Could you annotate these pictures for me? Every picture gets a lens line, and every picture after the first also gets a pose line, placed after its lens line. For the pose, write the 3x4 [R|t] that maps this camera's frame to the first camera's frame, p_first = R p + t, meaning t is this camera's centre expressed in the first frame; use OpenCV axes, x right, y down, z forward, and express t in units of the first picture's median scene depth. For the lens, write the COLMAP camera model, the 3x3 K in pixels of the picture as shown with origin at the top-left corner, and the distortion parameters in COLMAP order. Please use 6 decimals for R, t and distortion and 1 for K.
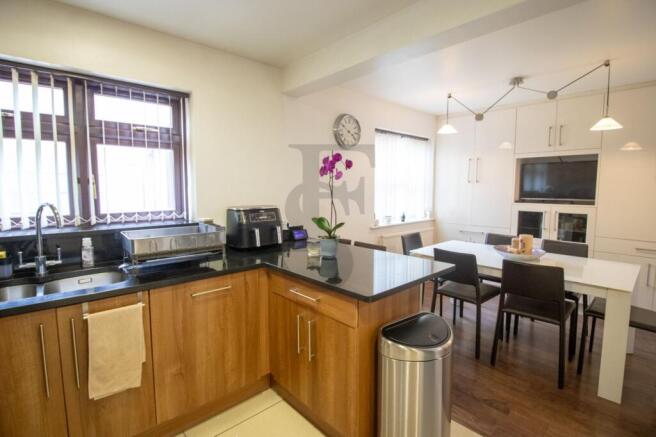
lens RADIAL K [[310.9, 0, 329.4], [0, 310.9, 213.9], [0, 0, 1]] dist [-0.026148, -0.001323]
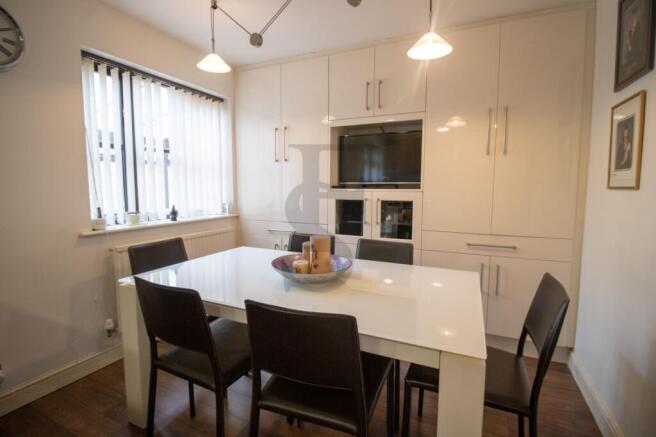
lens RADIAL K [[310.9, 0, 329.1], [0, 310.9, 213.7], [0, 0, 1]] dist [-0.026148, -0.001323]
pose [[0.913963, -0.032594, 0.404487, 0.357800], [0.031439, 0.999461, 0.009498, 0.019054], [-0.404578, 0.004036, 0.914495, 0.395849]]
